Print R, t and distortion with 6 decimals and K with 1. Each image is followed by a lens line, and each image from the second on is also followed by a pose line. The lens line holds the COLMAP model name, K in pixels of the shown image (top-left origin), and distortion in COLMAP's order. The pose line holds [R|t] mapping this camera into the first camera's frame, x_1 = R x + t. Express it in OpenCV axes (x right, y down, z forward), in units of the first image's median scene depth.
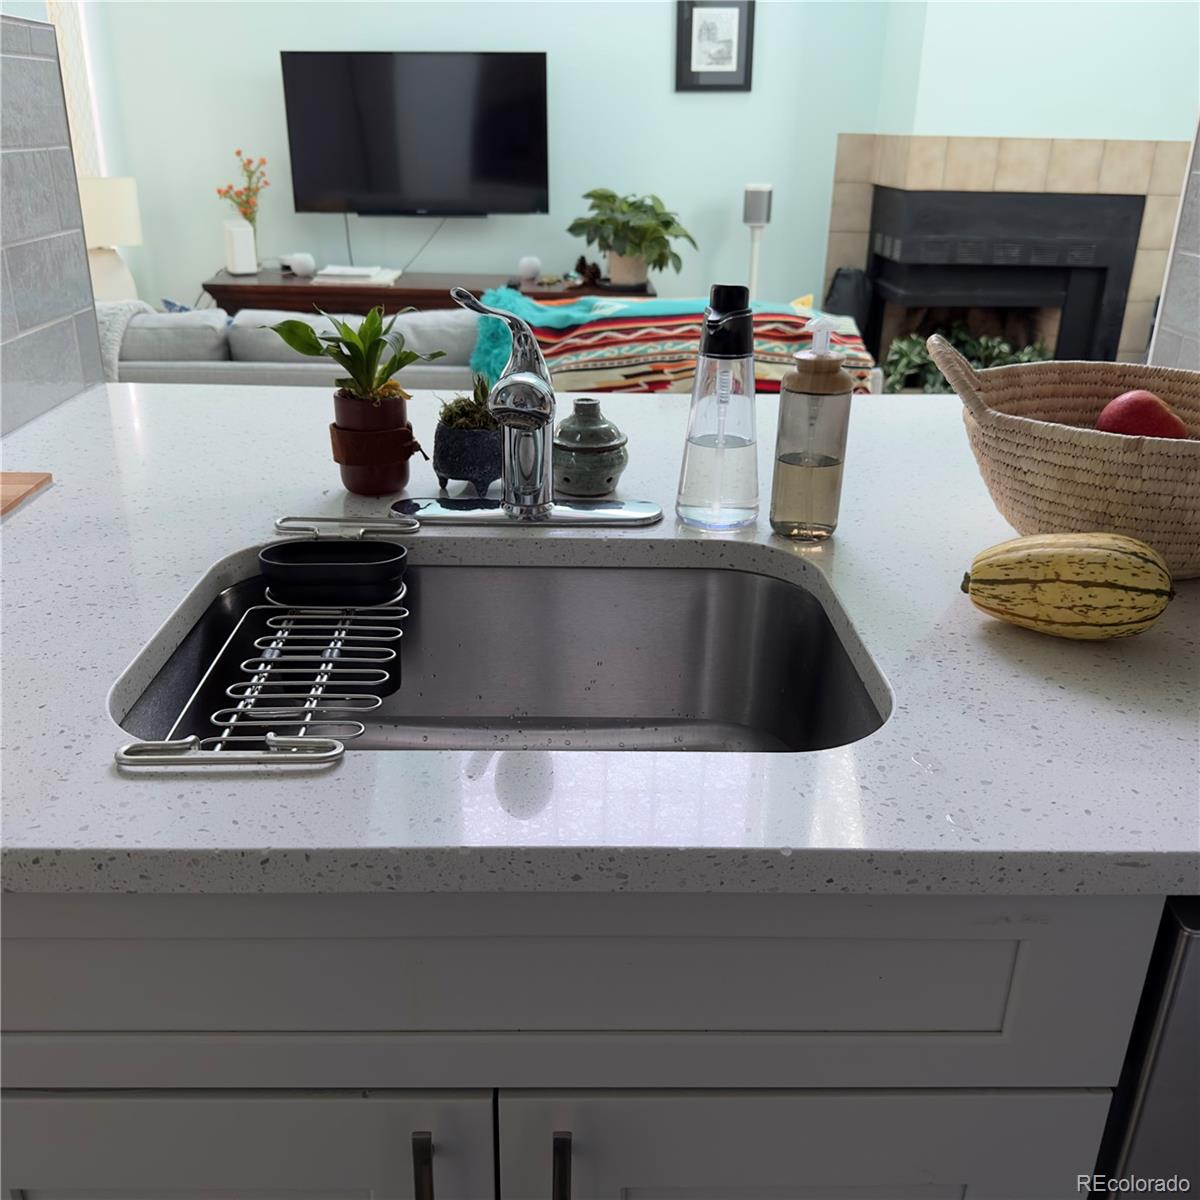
lens RADIAL K [[1122.8, 0, 600.0], [0, 1122.8, 600.0], [0, 0, 1]] dist [0.144187, -0.327769]
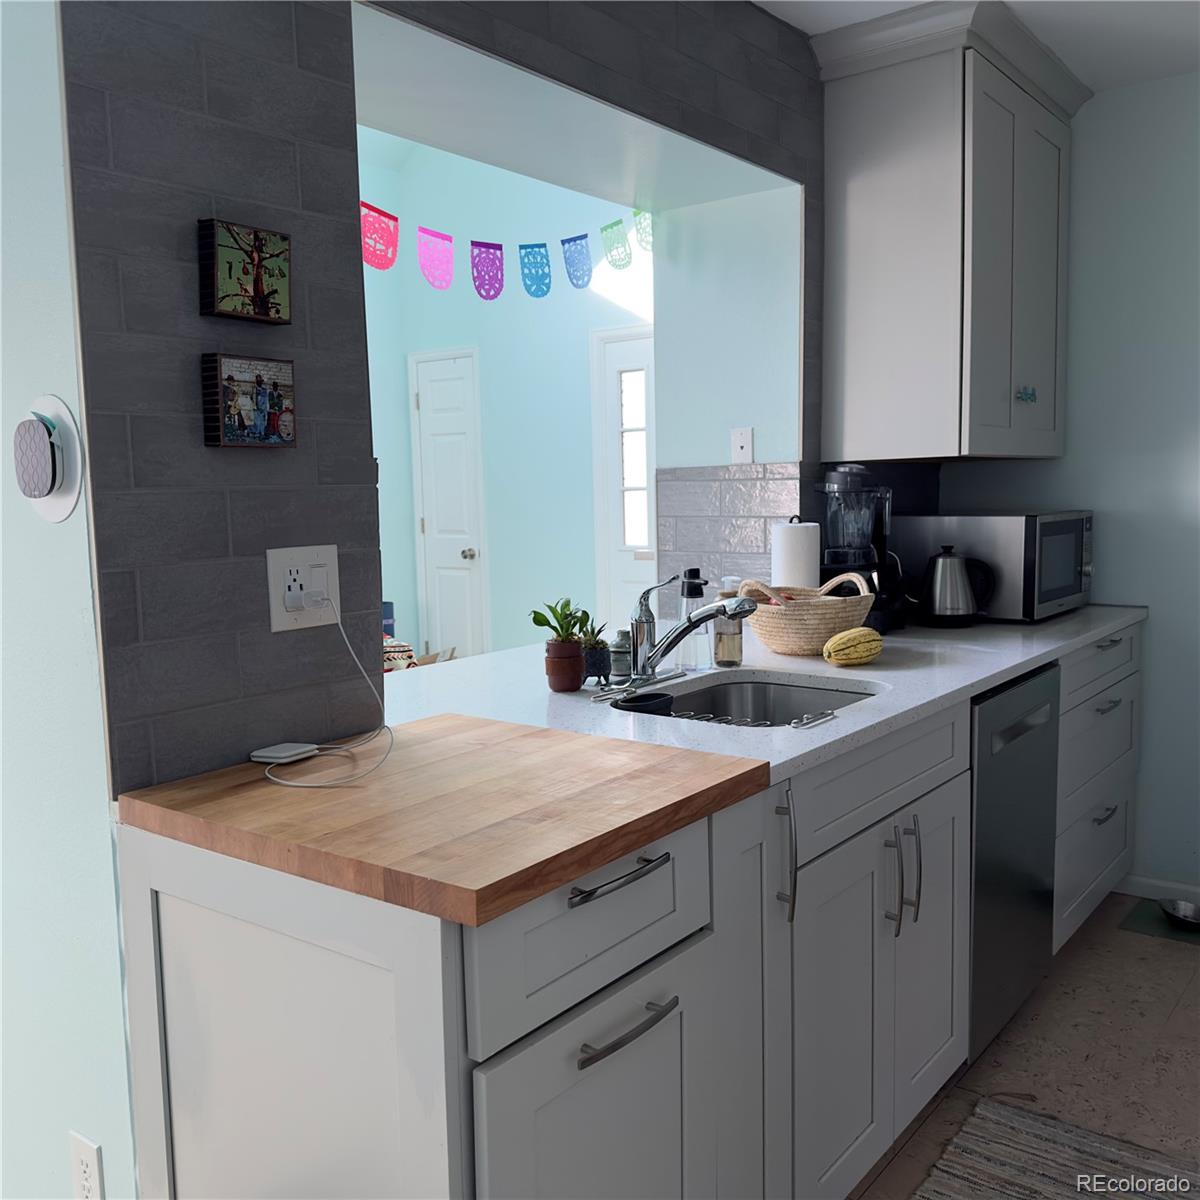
lens RADIAL K [[1116.6, 0, 594.9], [0, 1116.6, 598.7], [0, 0, 1]] dist [0.161613, -0.320391]
pose [[0.627183, -0.110510, 0.770992, -0.749856], [0.330579, 0.934068, -0.135033, 0.013883], [-0.705237, 0.339565, 0.622364, -0.126400]]
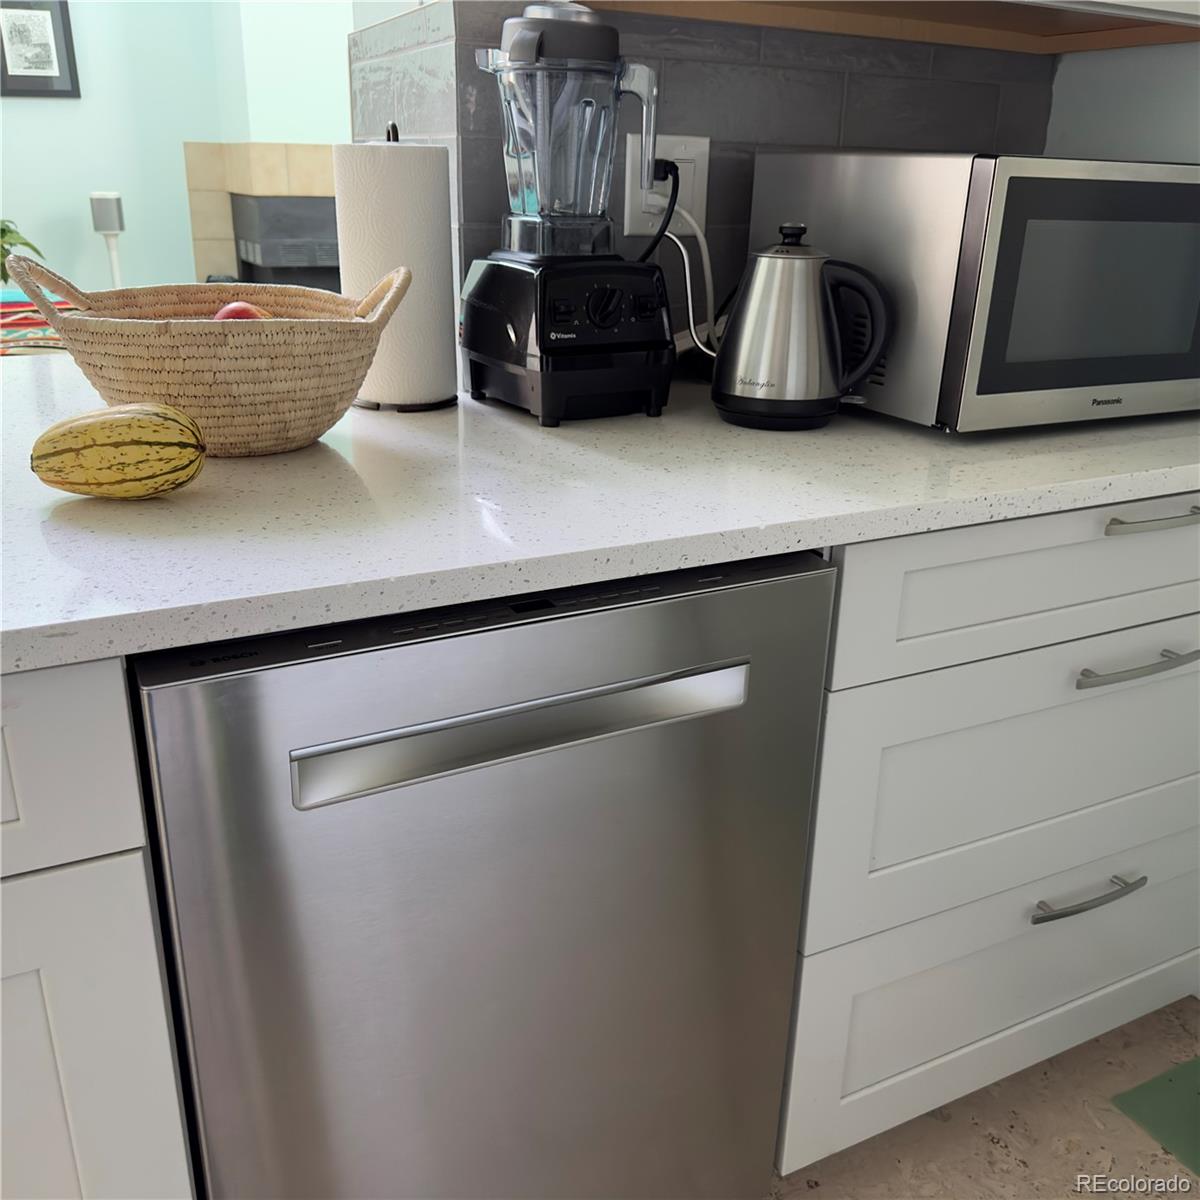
lens RADIAL K [[1143.0, 0, 600.0], [0, 1143.0, 600.0], [0, 0, 1]] dist [0.008442, -0.018988]
pose [[0.897298, -0.152610, 0.414207, 0.116438], [0.162410, 0.986654, 0.011692, 0.065918], [-0.410463, 0.056780, 0.910108, -0.075136]]
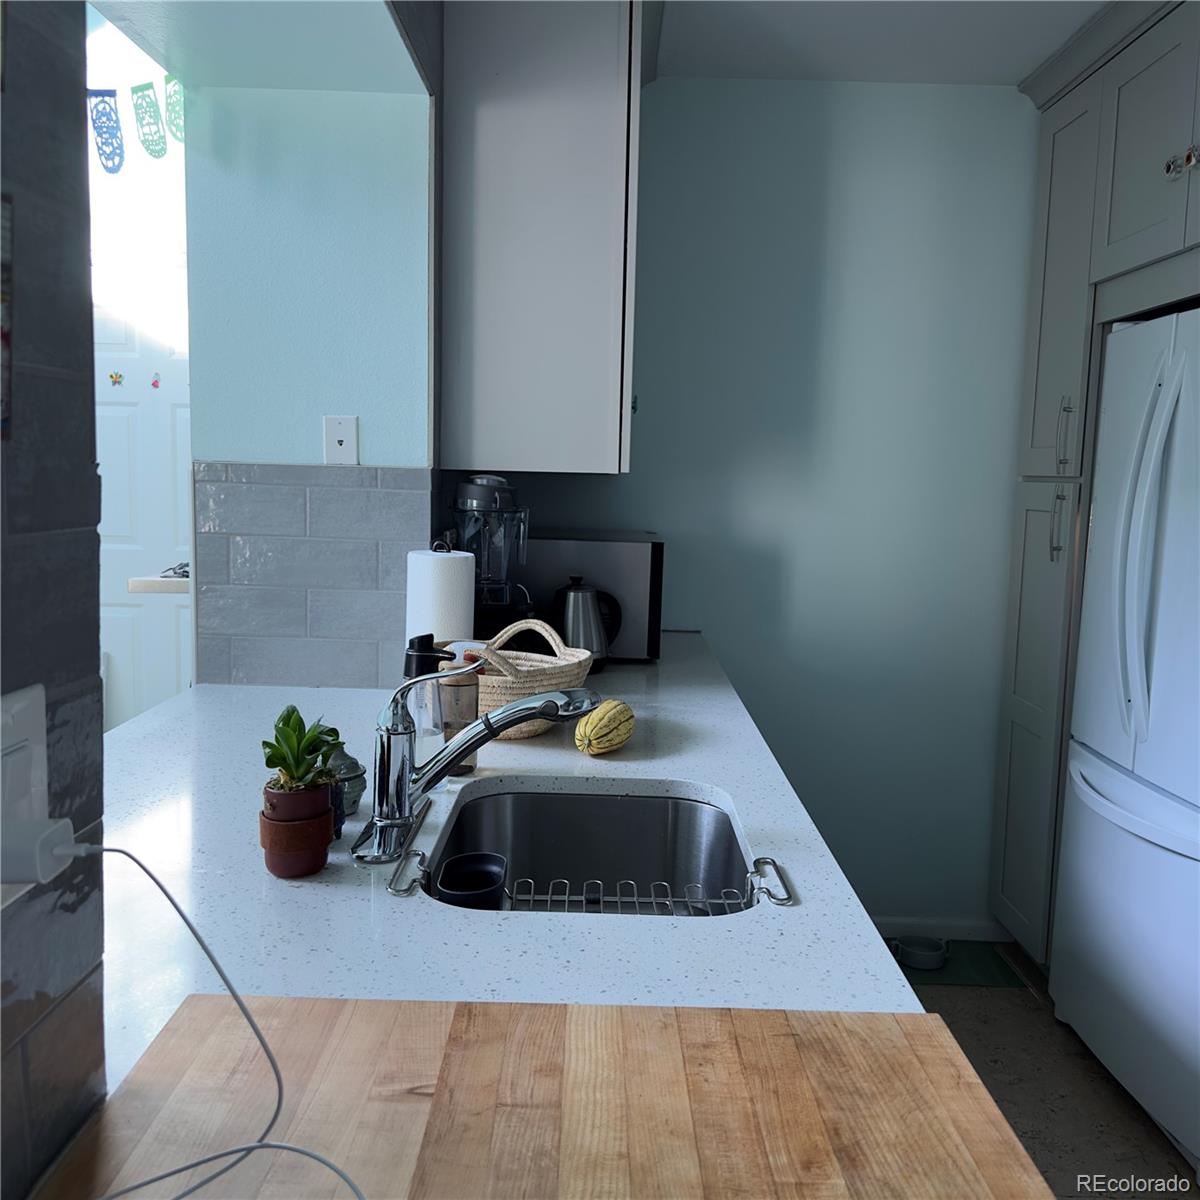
lens RADIAL K [[1116.6, 0, 594.9], [0, 1116.6, 598.7], [0, 0, 1]] dist [0.161613, -0.320391]
pose [[0.028209, -0.132926, 0.990724, -0.578457], [0.357493, 0.926909, 0.114185, -0.169288], [-0.933490, 0.350956, 0.073667, 0.259317]]
